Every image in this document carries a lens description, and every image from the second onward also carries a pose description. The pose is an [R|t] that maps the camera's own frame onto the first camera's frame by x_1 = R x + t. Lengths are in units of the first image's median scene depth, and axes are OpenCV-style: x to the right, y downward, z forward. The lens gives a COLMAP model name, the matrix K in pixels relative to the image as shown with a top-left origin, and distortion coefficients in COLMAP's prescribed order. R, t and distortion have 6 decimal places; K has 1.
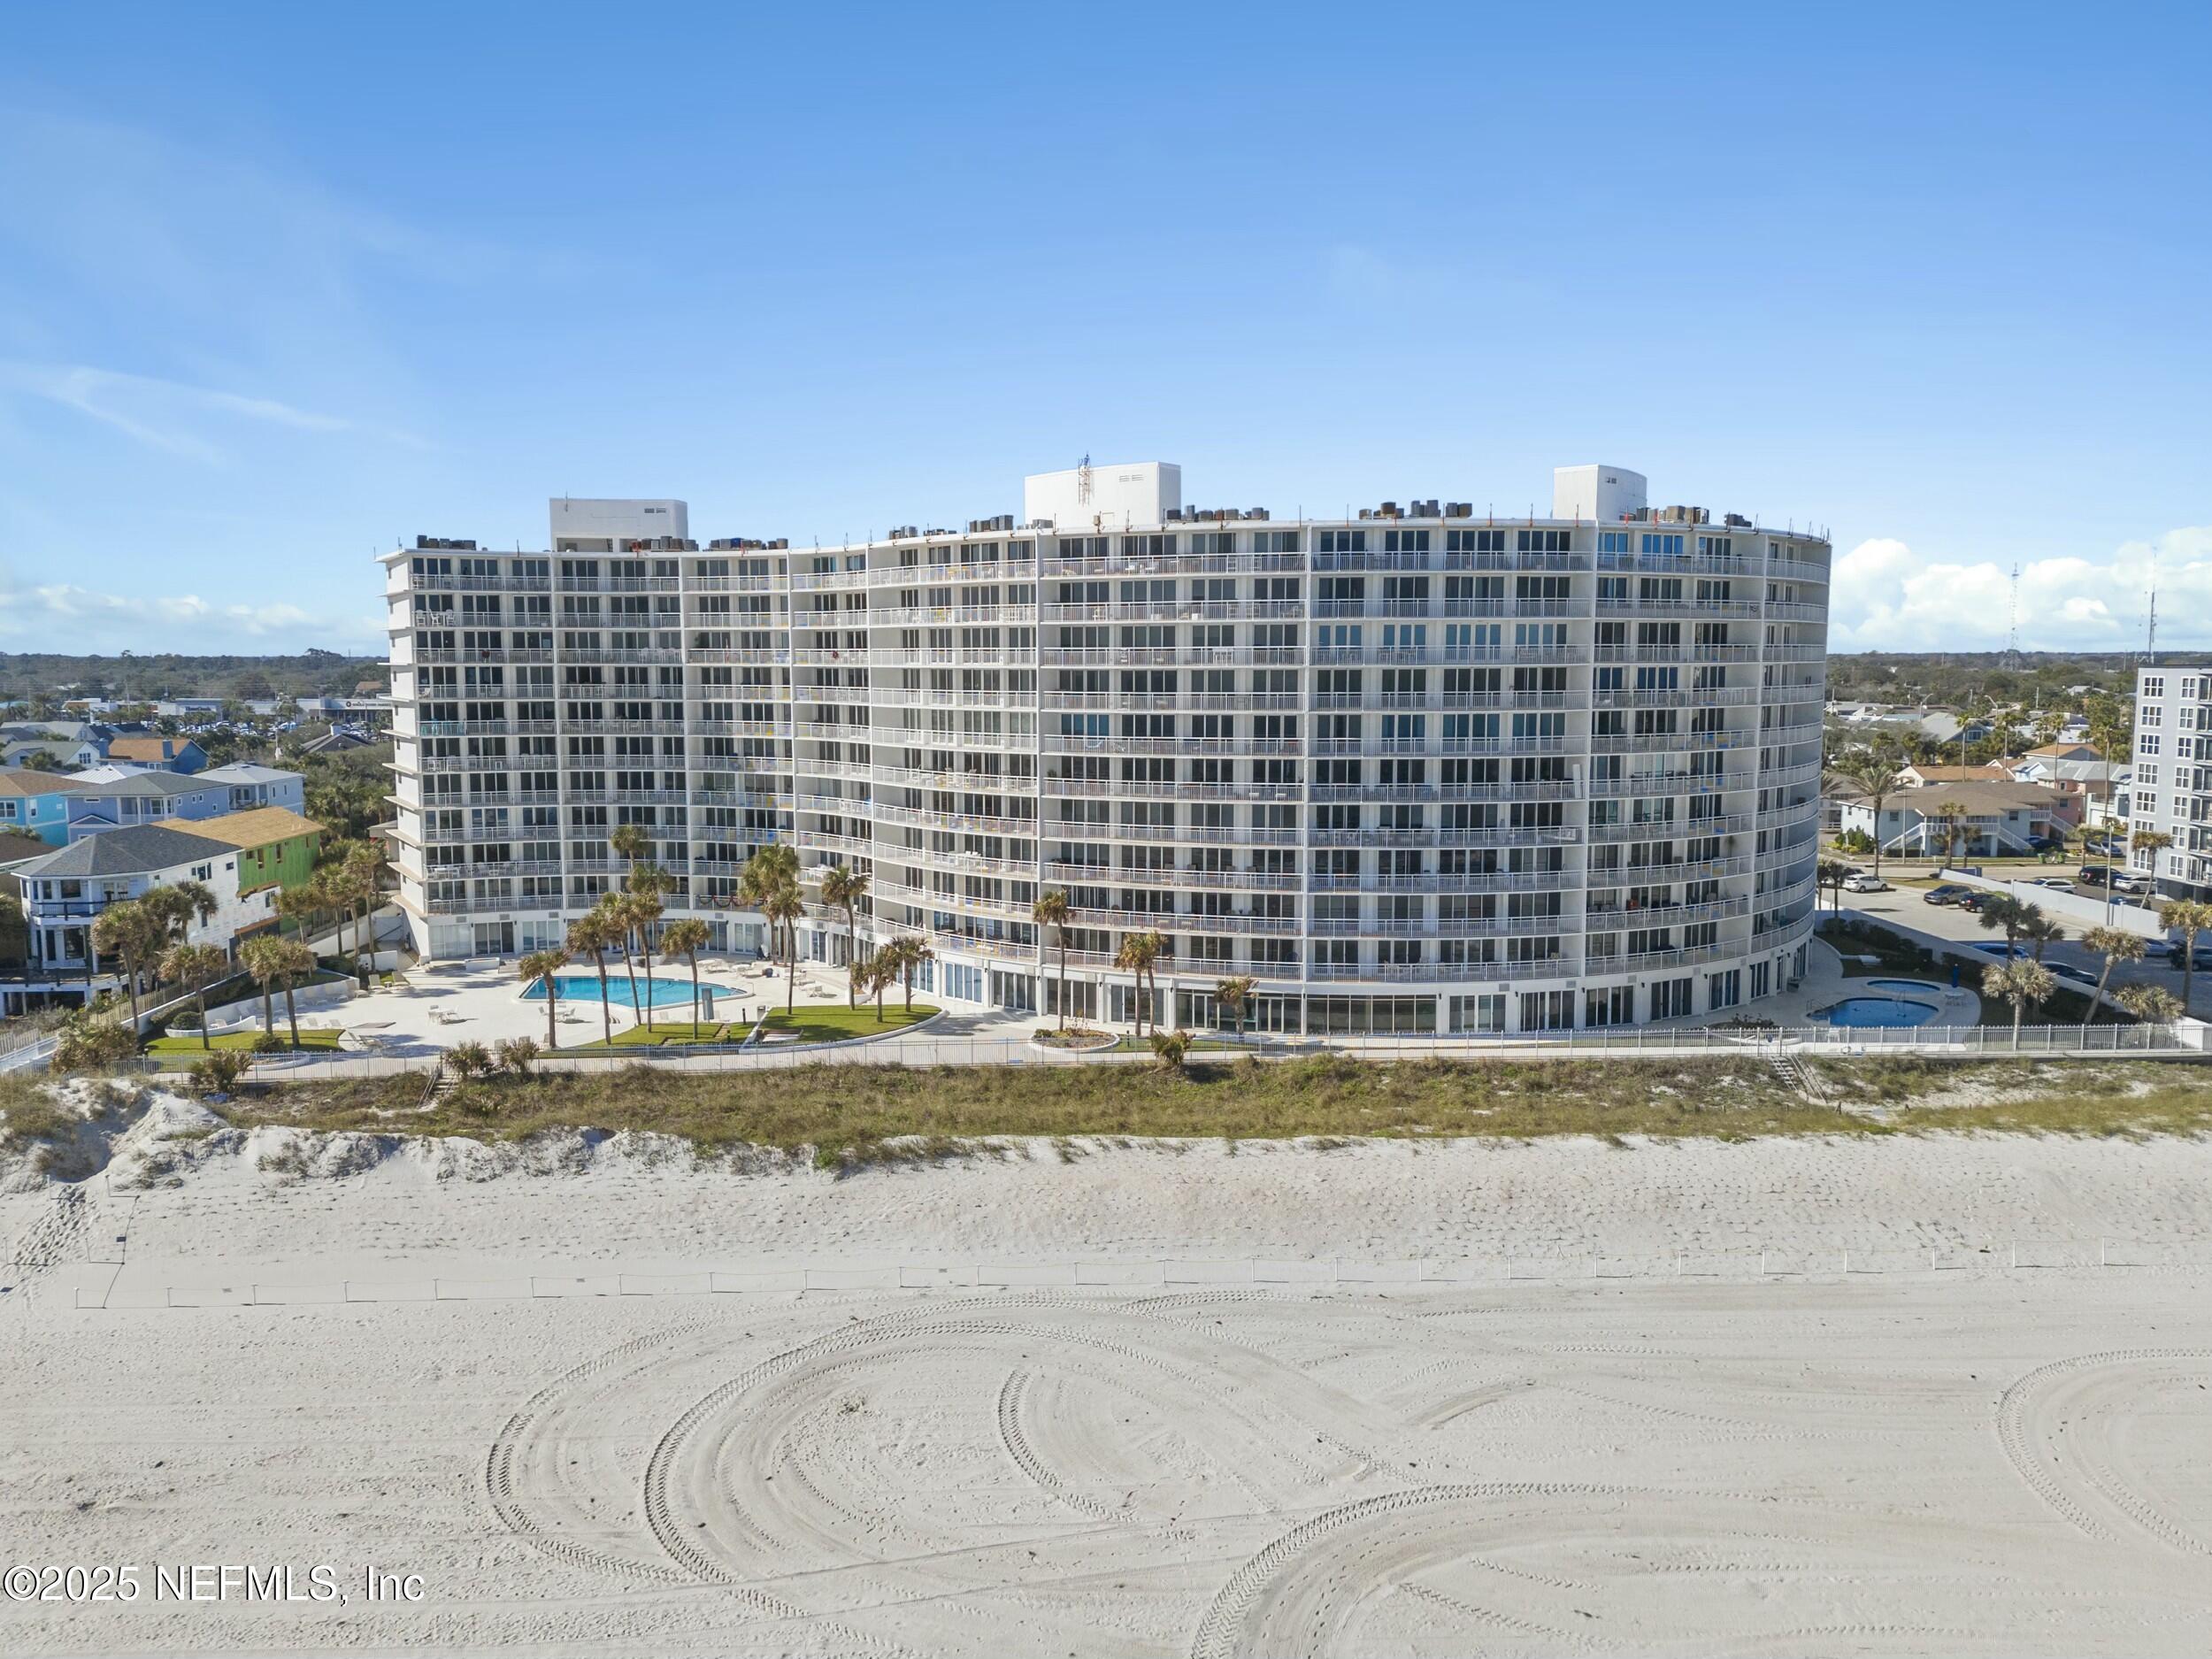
lens RADIAL K [[1625.1, 0, 1098.0], [0, 1625.1, 763.7], [0, 0, 1]] dist [0.102810, -0.108413]
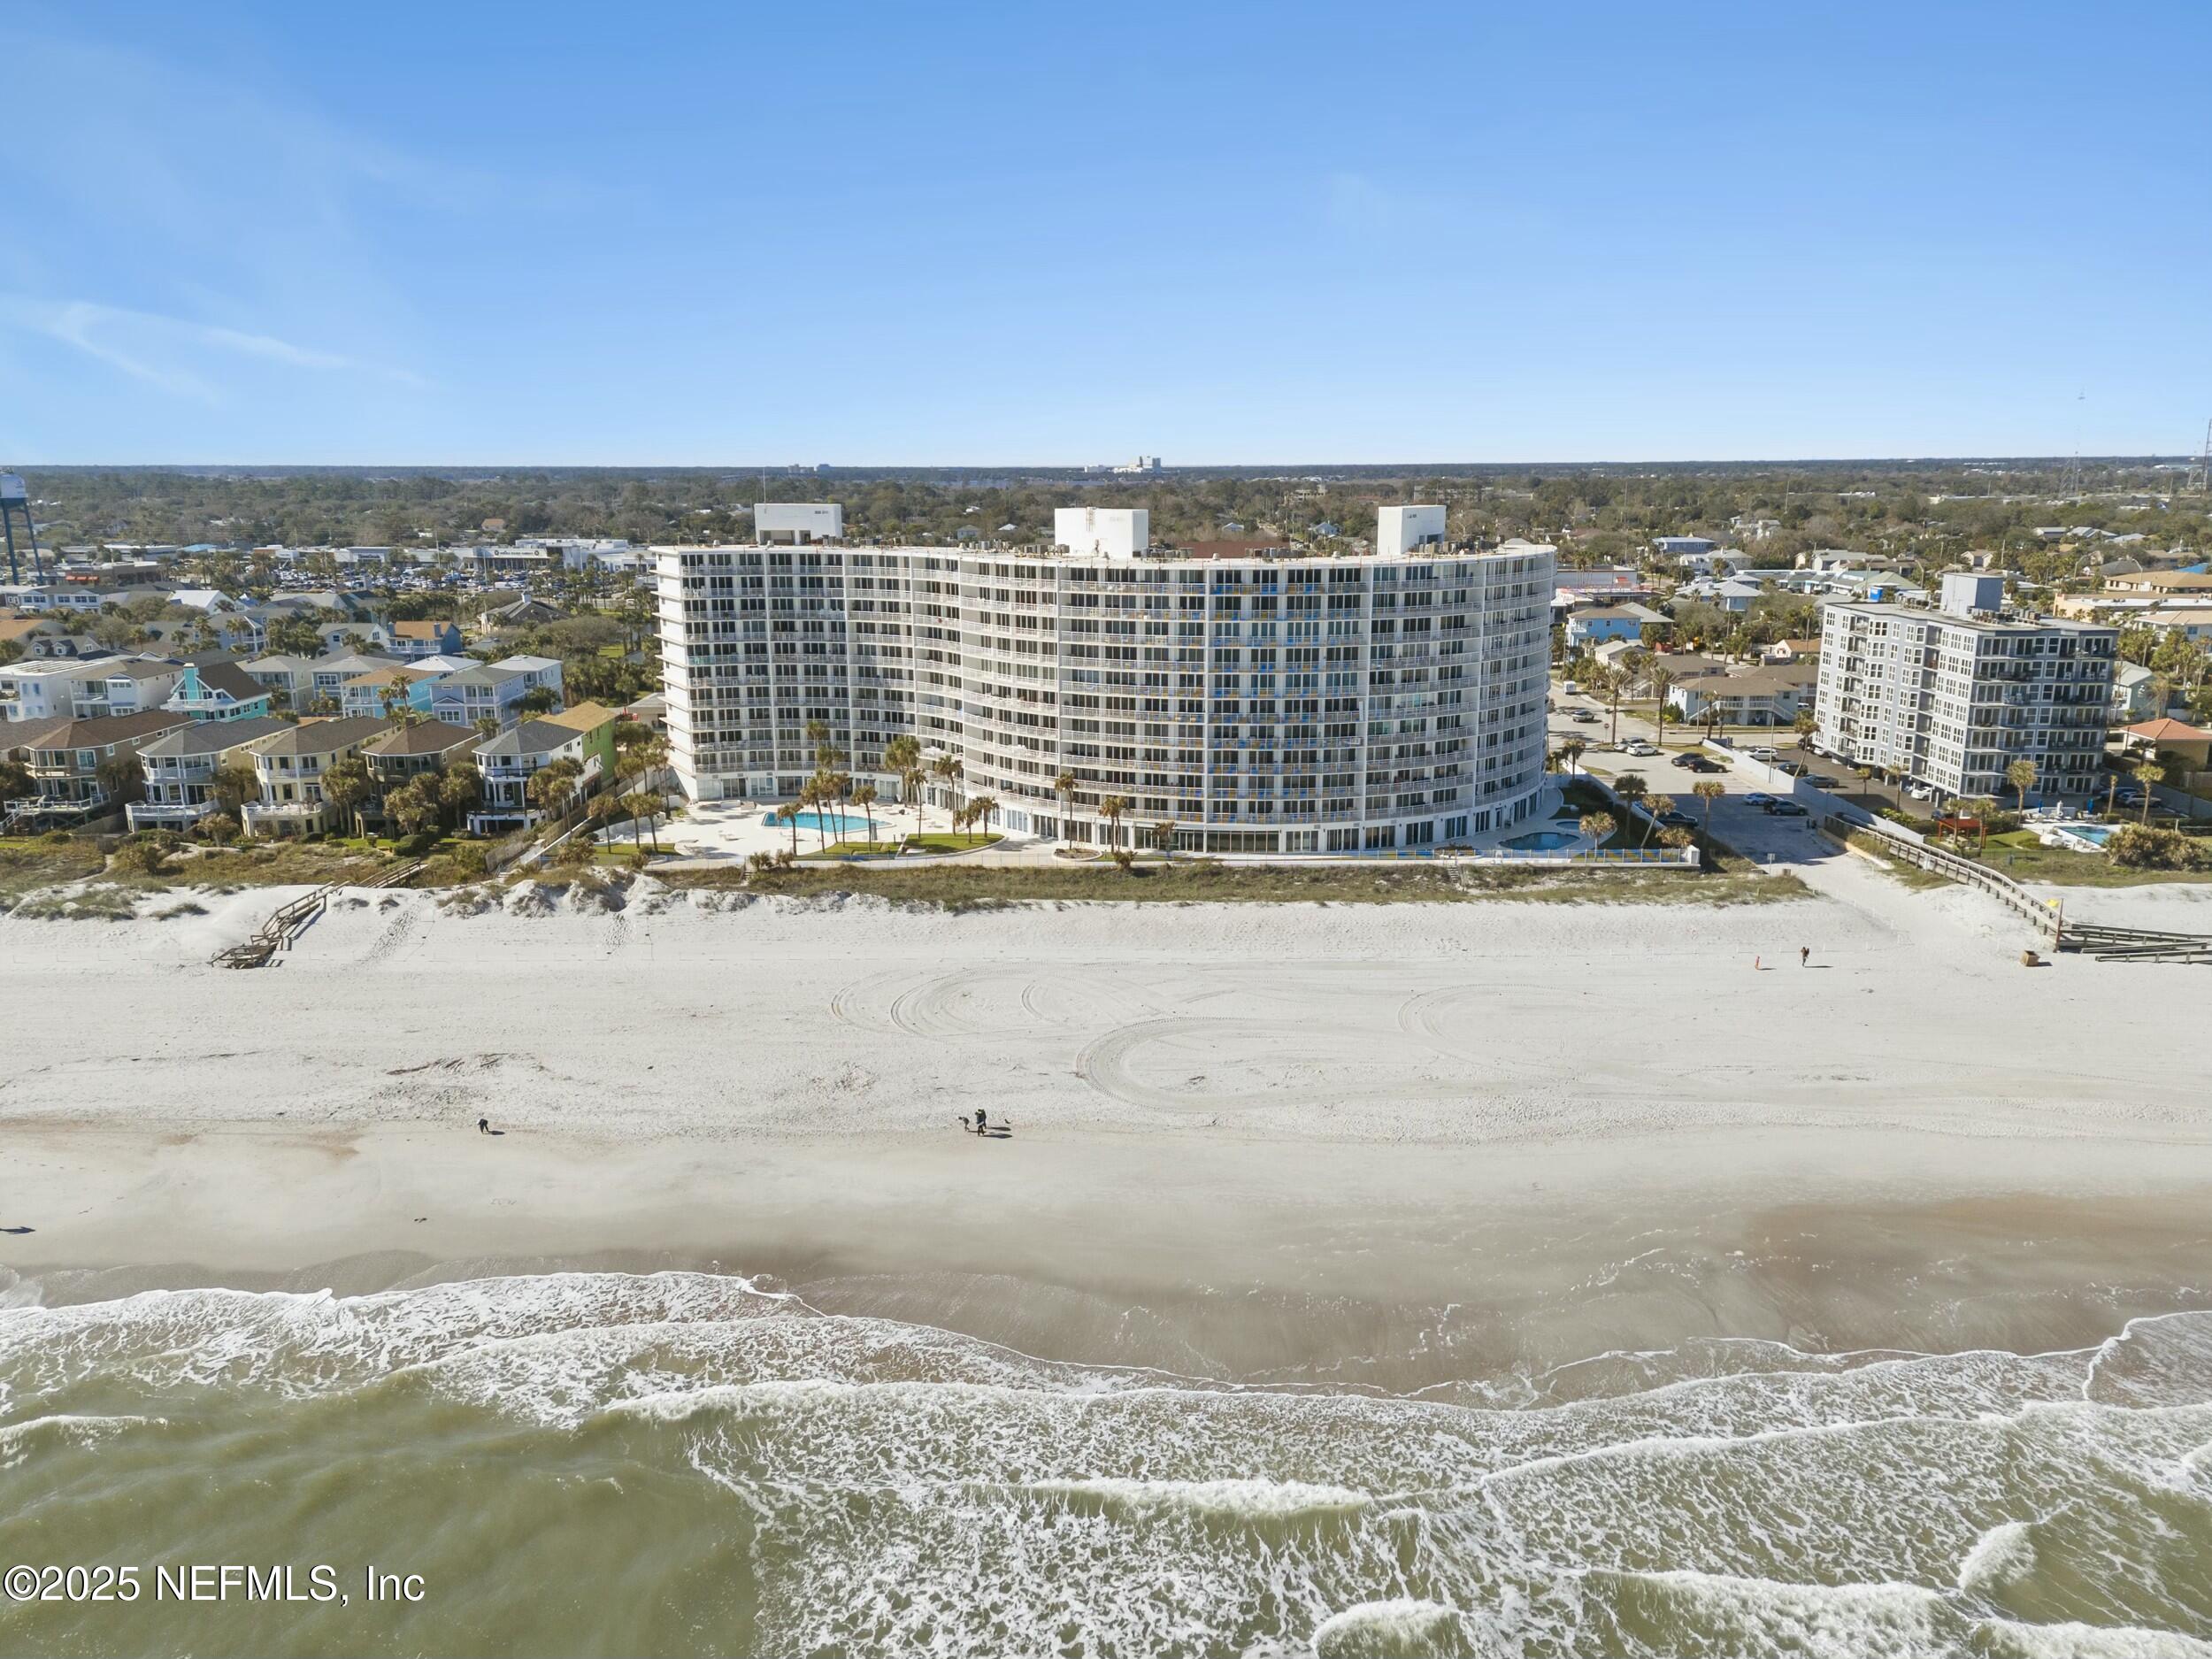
lens RADIAL K [[1625.1, 0, 1098.0], [0, 1625.1, 763.7], [0, 0, 1]] dist [0.102810, -0.108413]
pose [[0.998916, 0.006884, -0.046047, 0.088928], [-0.001574, 0.993437, 0.114367, -0.133898], [0.046532, -0.114171, 0.992371, -0.761235]]
